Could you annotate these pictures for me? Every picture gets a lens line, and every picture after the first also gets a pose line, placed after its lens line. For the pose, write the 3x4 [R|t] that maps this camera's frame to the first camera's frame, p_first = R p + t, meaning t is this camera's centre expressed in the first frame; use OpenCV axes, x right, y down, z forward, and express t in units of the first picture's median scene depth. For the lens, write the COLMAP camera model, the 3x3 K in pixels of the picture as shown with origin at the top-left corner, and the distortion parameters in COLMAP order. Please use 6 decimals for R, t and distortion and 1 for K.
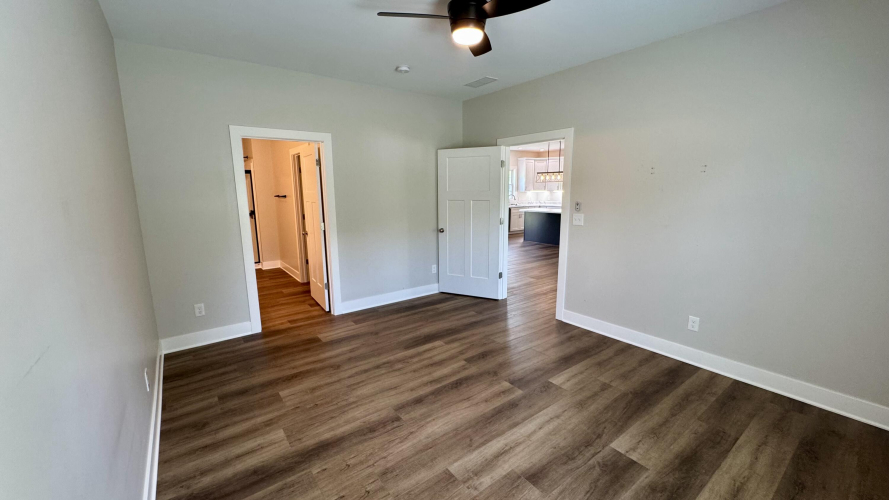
lens RADIAL K [[352.8, 0, 444.5], [0, 352.8, 250.0], [0, 0, 1]] dist [-0.000456, -0.000080]
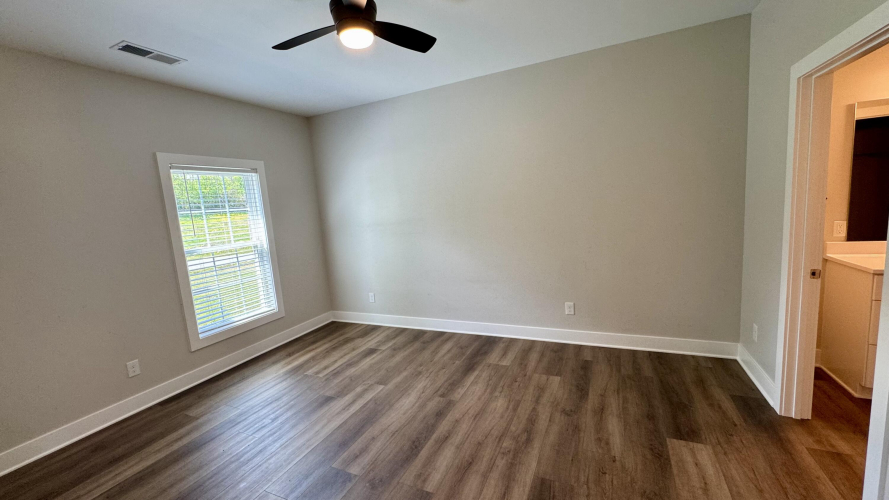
lens RADIAL K [[352.8, 0, 444.5], [0, 352.8, 250.0], [0, 0, 1]] dist [-0.000456, -0.000080]
pose [[-0.878421, 0.137407, -0.457707, 0.290420], [-0.002791, 0.956280, 0.292438, -0.289227], [0.477880, 0.258161, -0.839633, 1.629360]]
